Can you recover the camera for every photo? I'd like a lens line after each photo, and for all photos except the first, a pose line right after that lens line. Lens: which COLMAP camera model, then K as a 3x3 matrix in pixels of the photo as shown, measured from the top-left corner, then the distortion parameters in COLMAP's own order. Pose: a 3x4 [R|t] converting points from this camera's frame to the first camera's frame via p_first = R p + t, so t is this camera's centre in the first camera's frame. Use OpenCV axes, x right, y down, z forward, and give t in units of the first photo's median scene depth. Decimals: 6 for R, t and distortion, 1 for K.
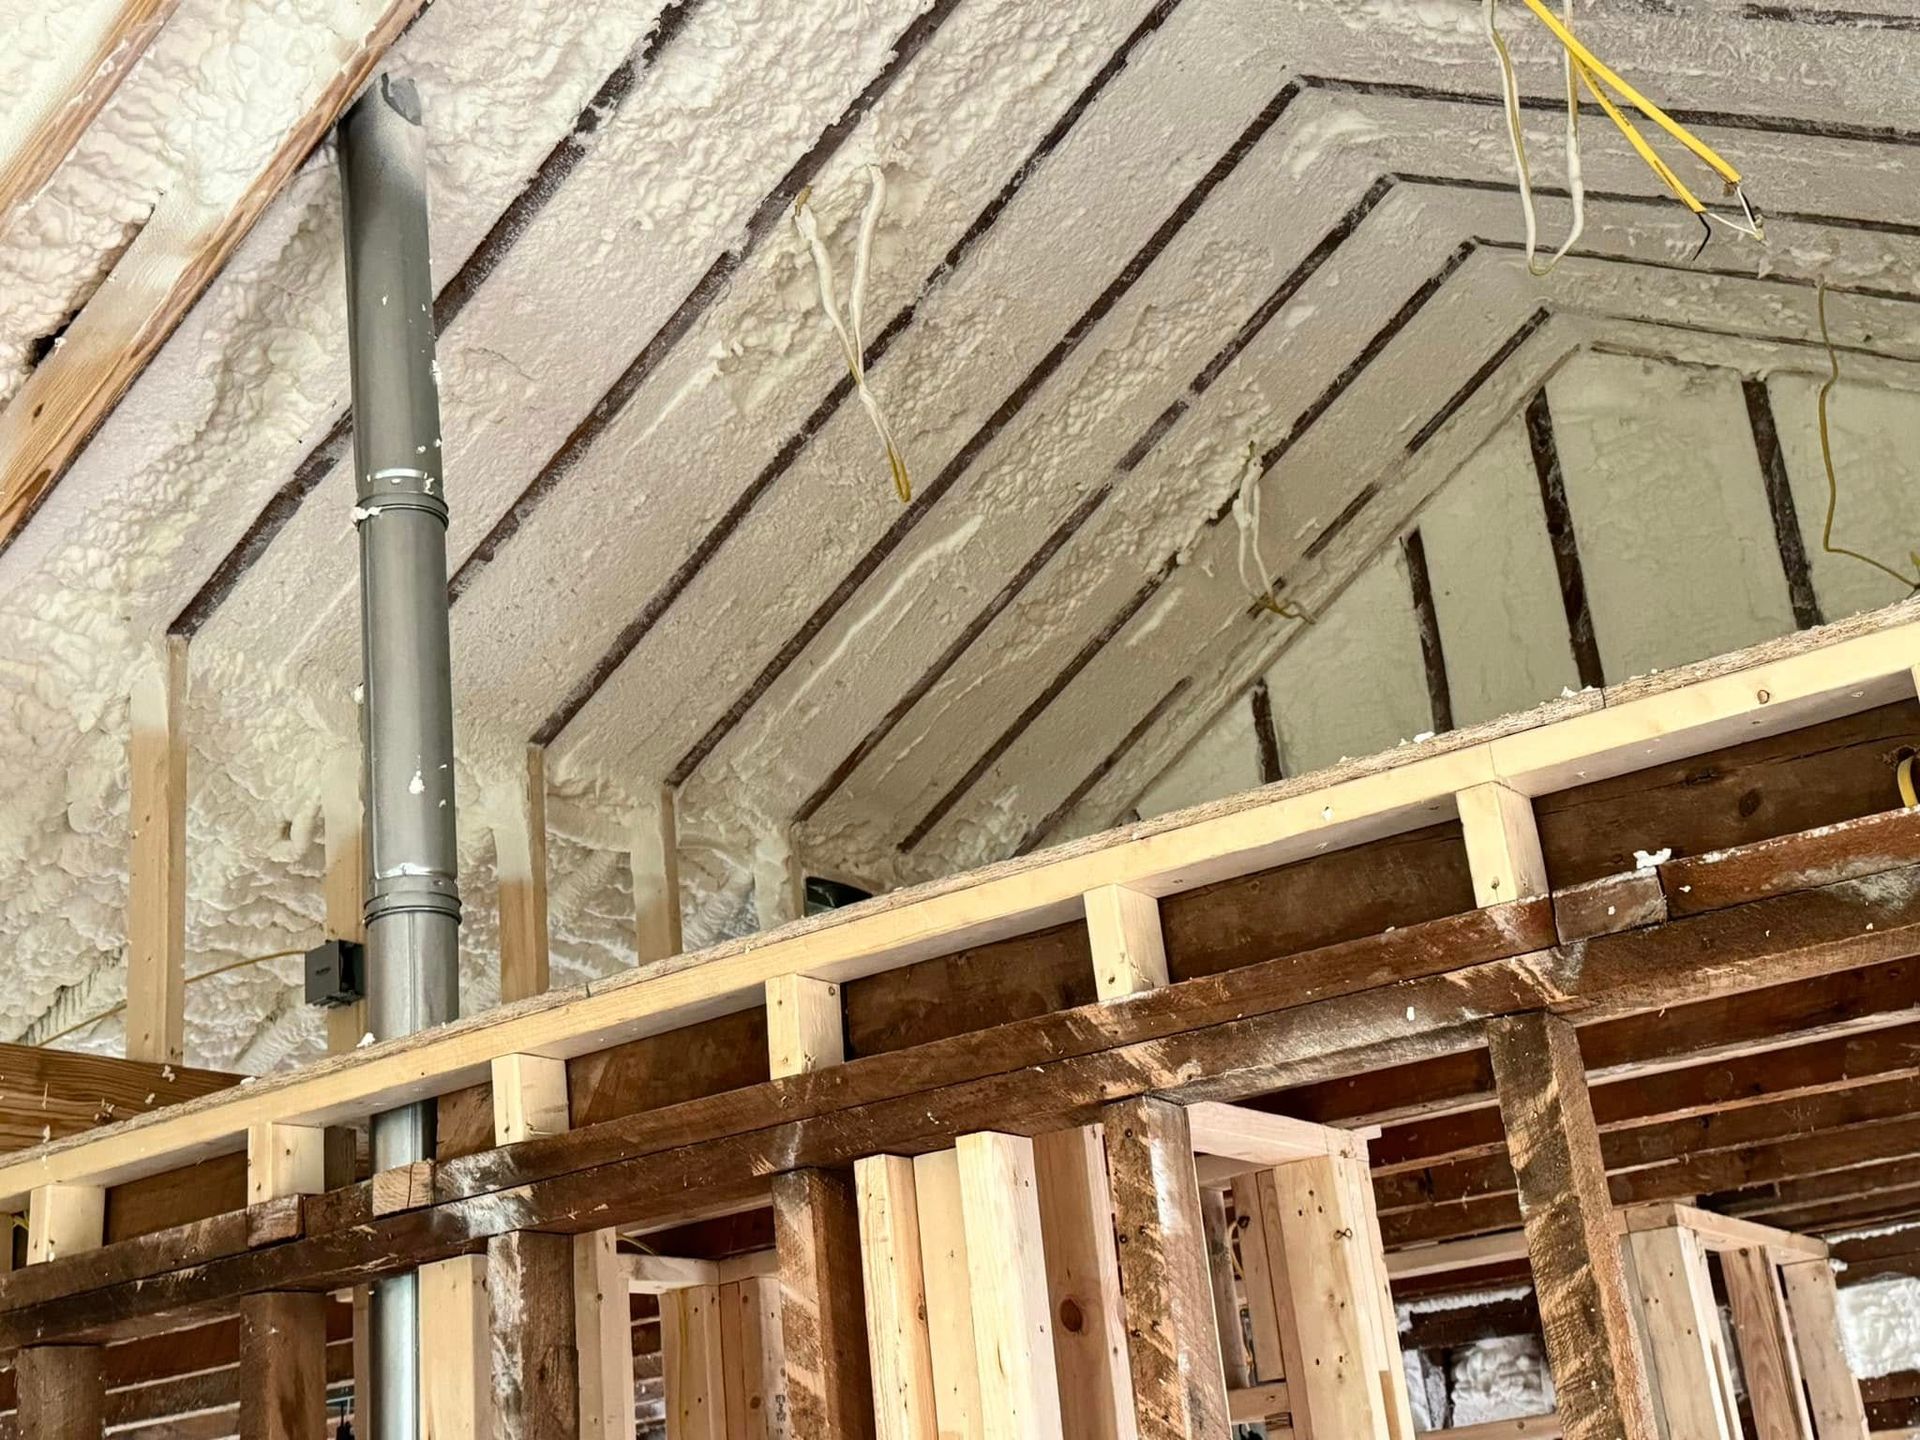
lens RADIAL K [[2428.4, 0, 960.0], [0, 2428.4, 720.0], [0, 0, 1]] dist [0.202764, -0.450636]
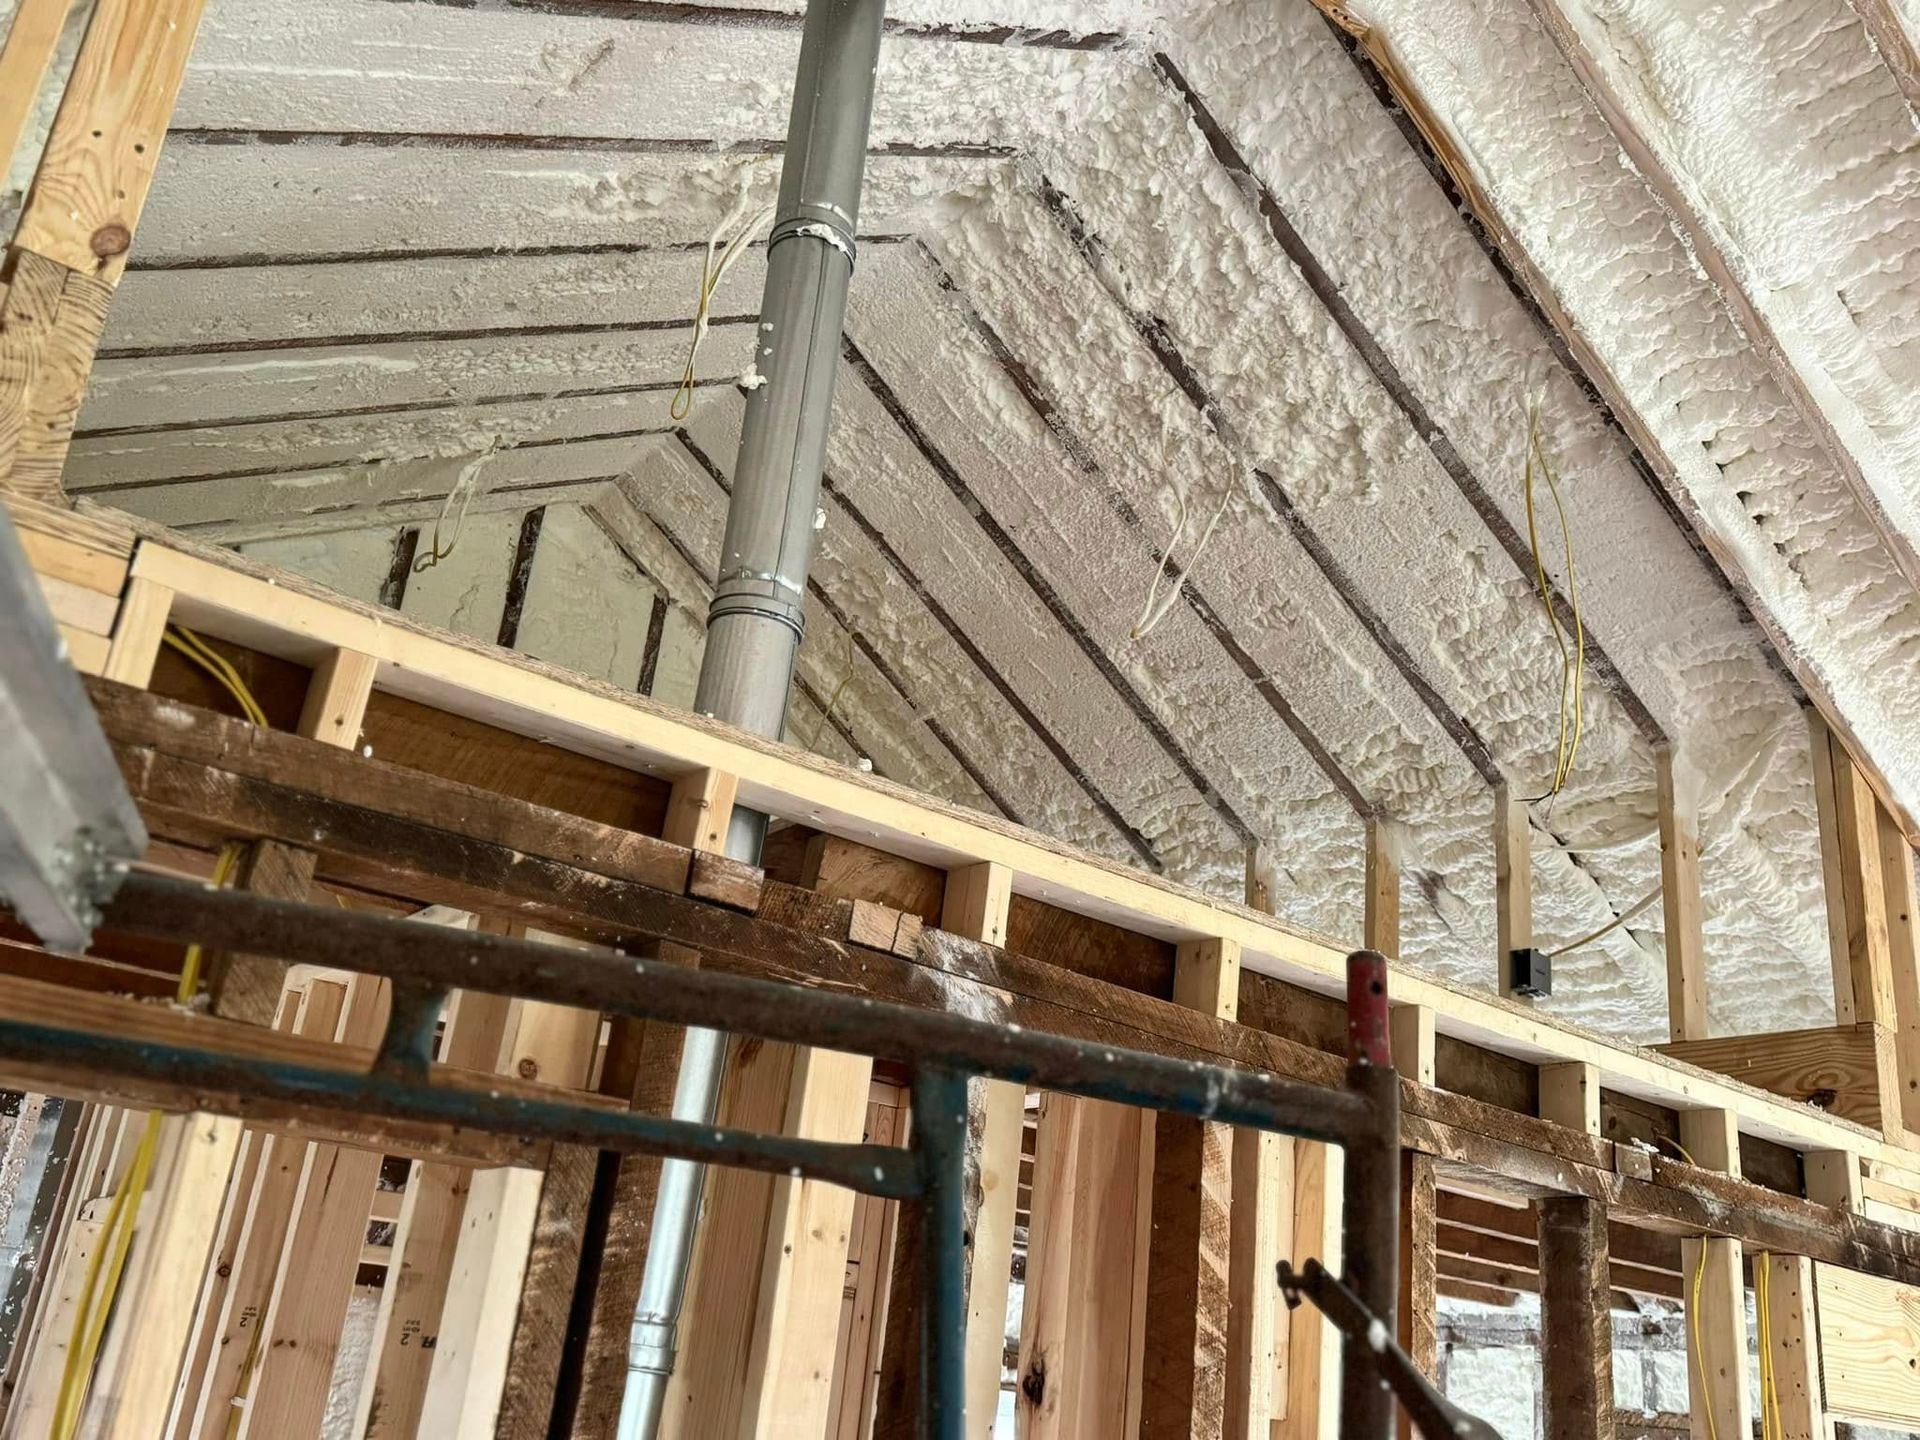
lens RADIAL K [[1651.1, 0, 954.9], [0, 1651.1, 728.8], [0, 0, 1]] dist [0.172065, -0.336383]
pose [[0.315032, 0.478764, 0.819476, -0.808275], [-0.453221, 0.834519, -0.313320, 0.320674], [-0.833874, -0.272697, 0.479886, 0.676681]]
